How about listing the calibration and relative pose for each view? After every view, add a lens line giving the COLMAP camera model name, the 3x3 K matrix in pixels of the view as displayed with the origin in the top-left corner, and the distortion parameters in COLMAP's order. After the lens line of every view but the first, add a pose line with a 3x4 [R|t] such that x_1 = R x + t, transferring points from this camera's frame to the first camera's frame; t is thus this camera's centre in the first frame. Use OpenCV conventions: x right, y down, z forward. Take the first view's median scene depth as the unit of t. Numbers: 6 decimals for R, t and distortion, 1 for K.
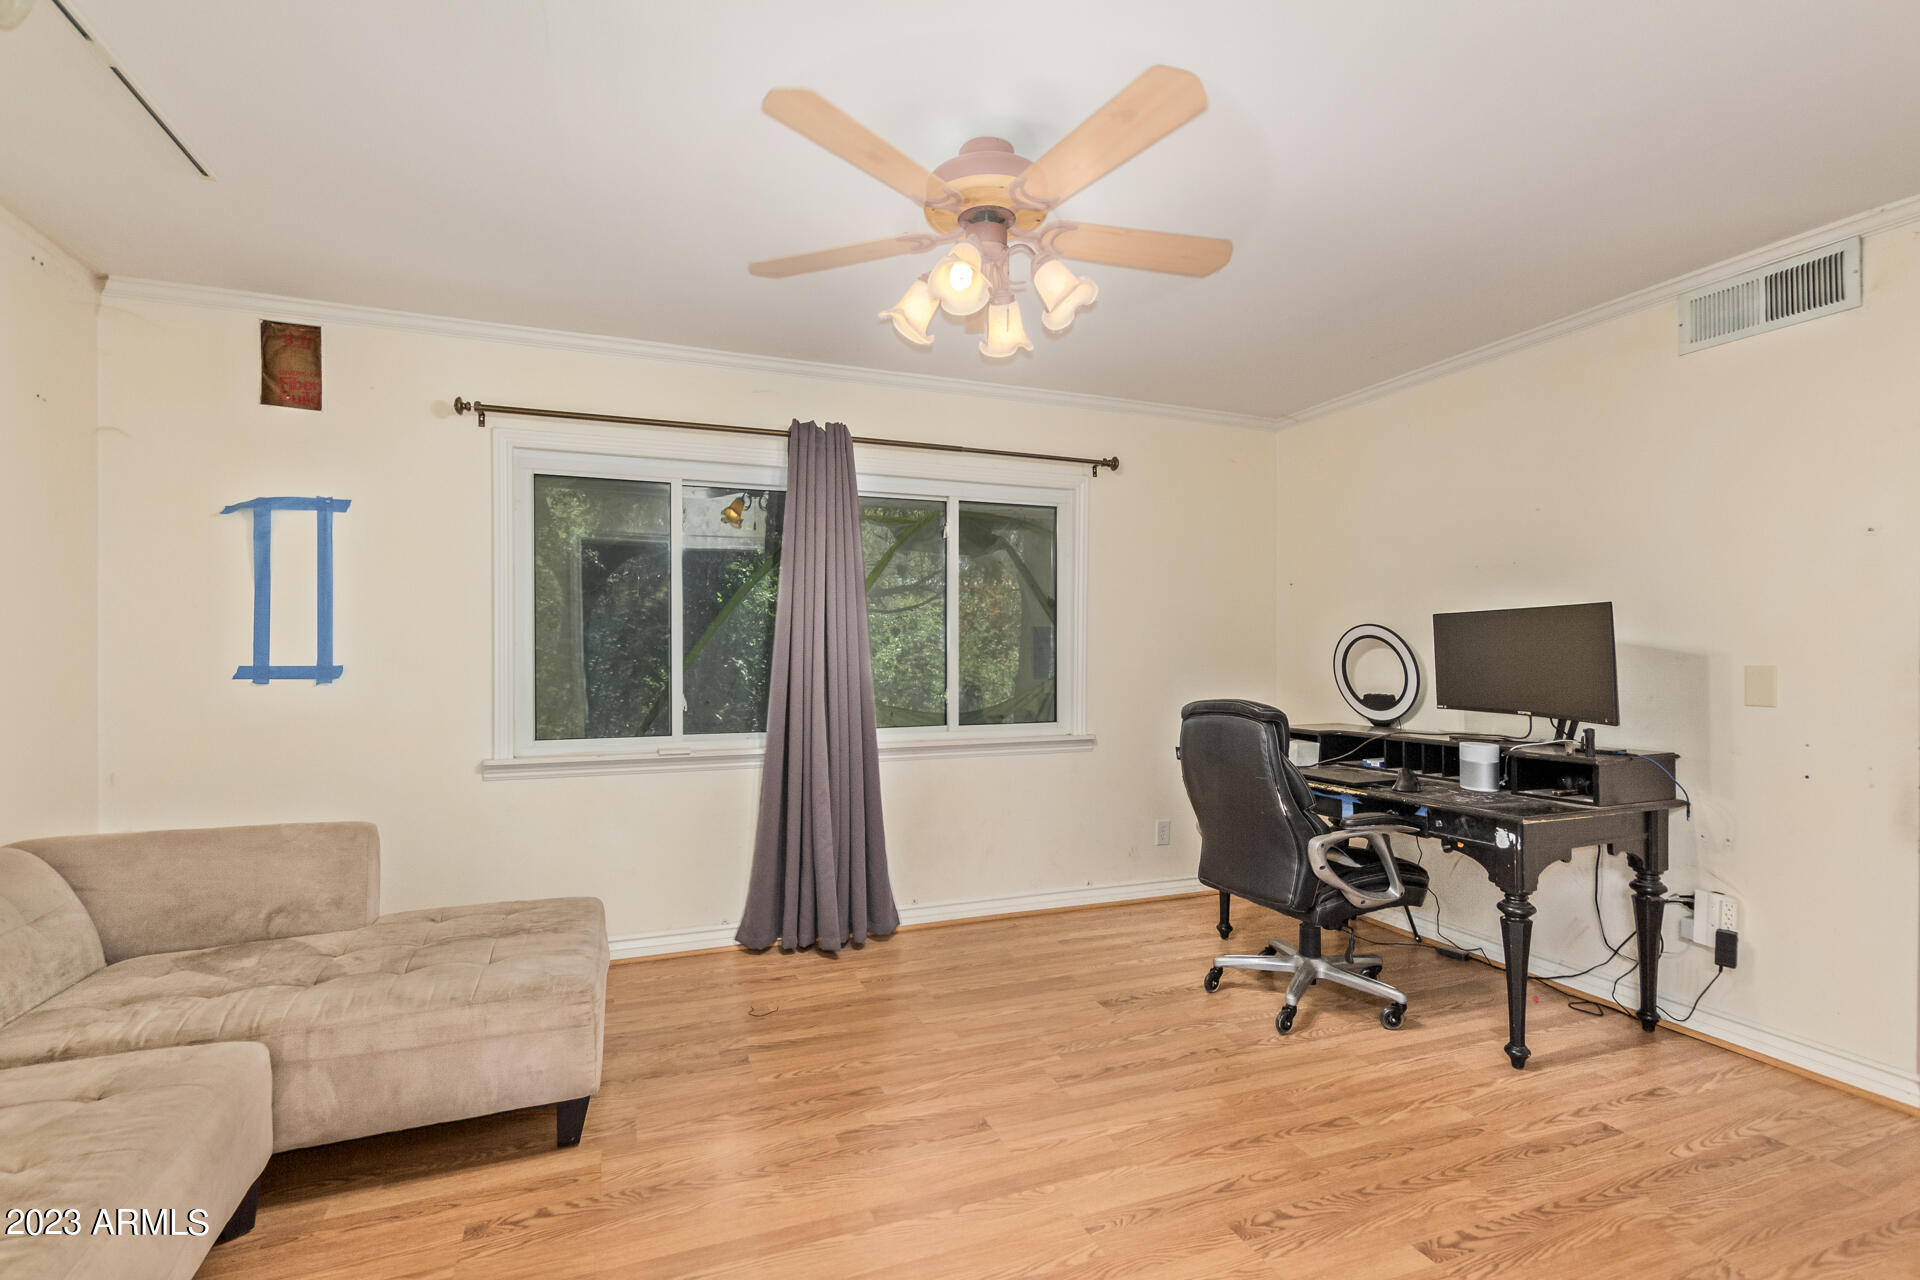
lens RADIAL K [[880.0, 0, 952.5], [0, 880.0, 646.9], [0, 0, 1]] dist [0.004304, 0.000455]
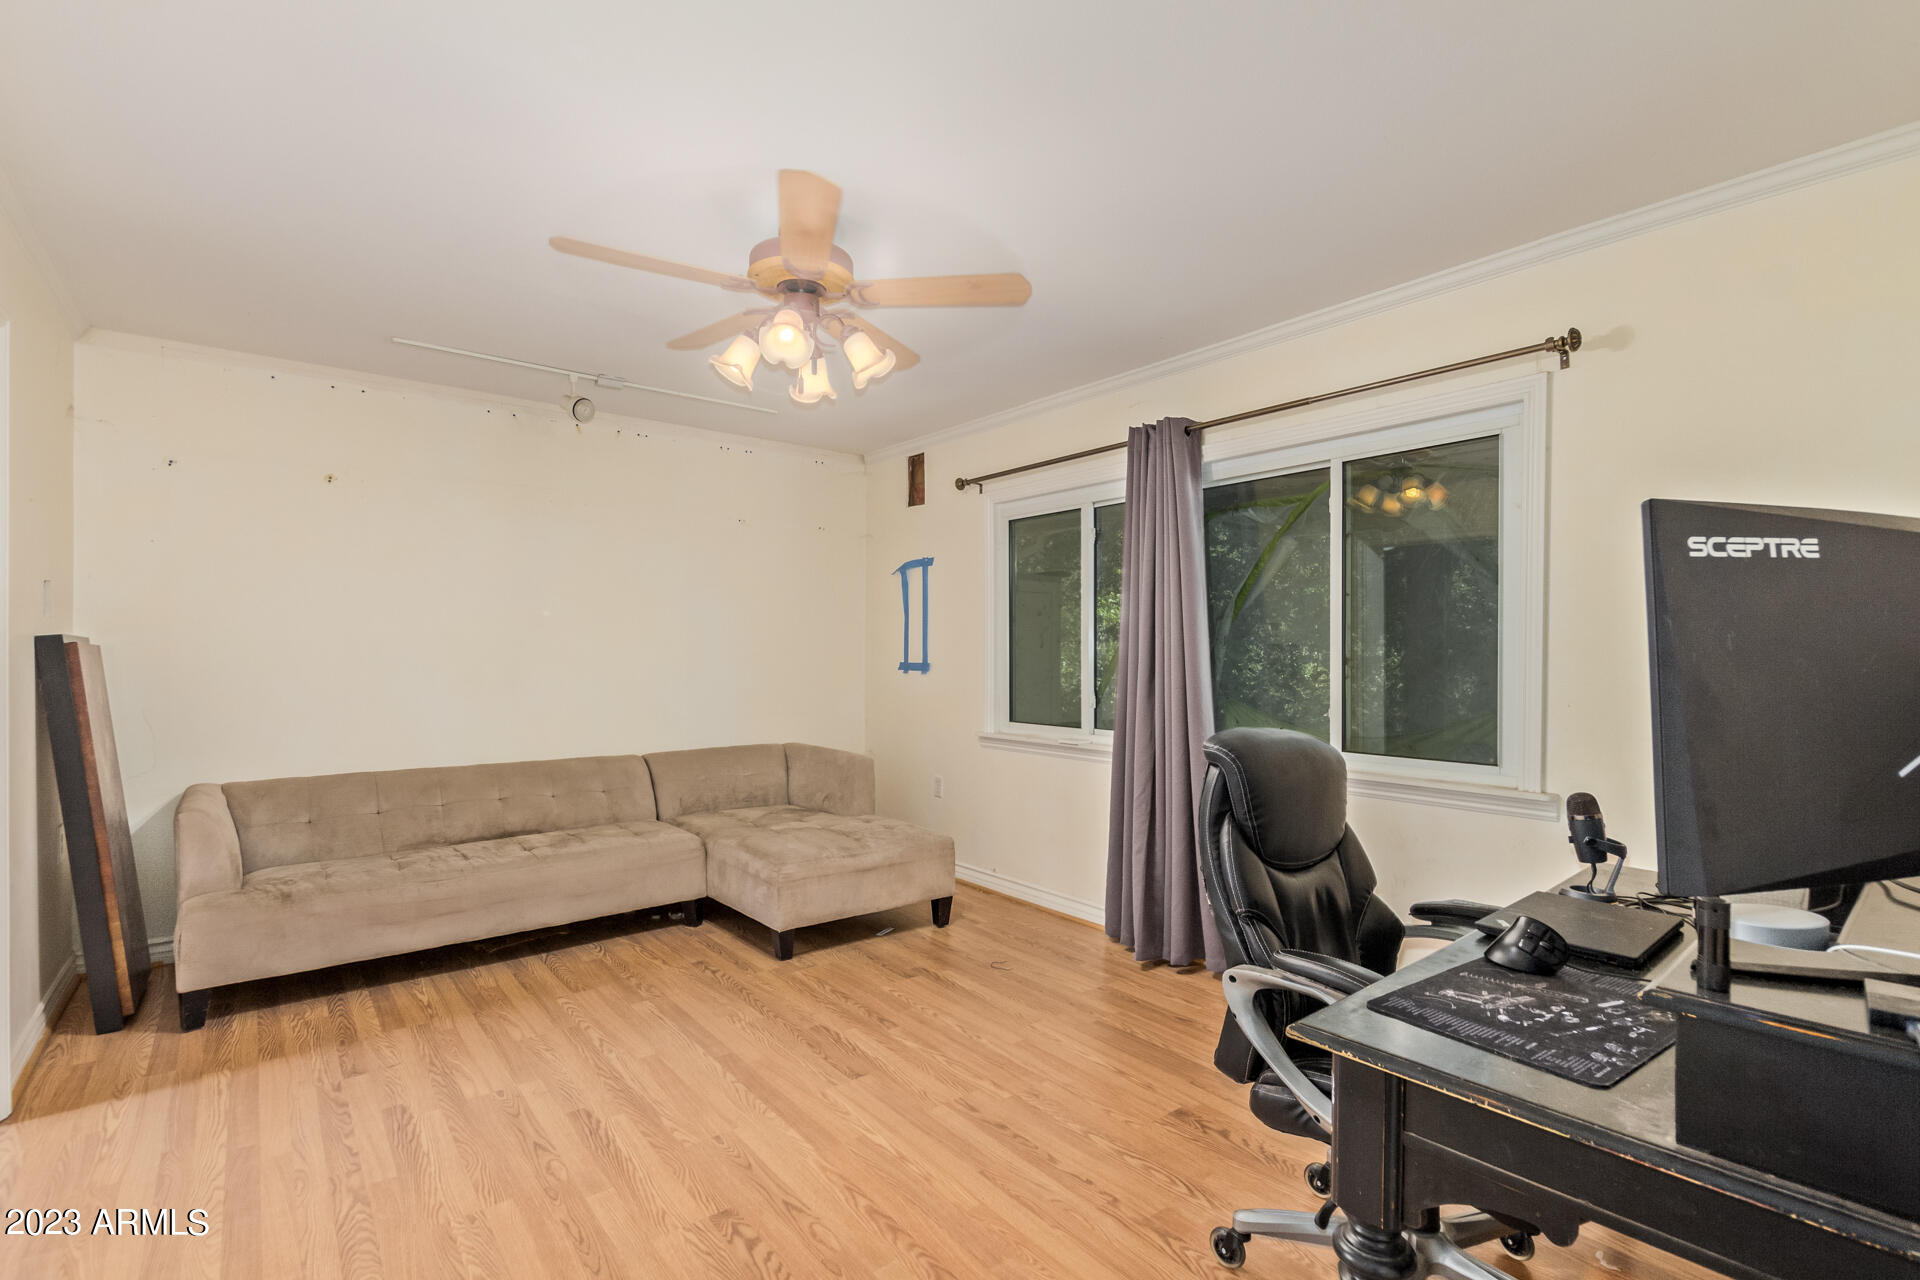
lens RADIAL K [[879.9, 0, 951.9], [0, 879.9, 657.1], [0, 0, 1]] dist [0.003638, 0.000197]
pose [[0.301379, 0.003933, -0.953496, 0.841936], [-0.003751, 0.999989, 0.002939, 0.005925], [0.953497, 0.002691, 0.301390, 0.575865]]
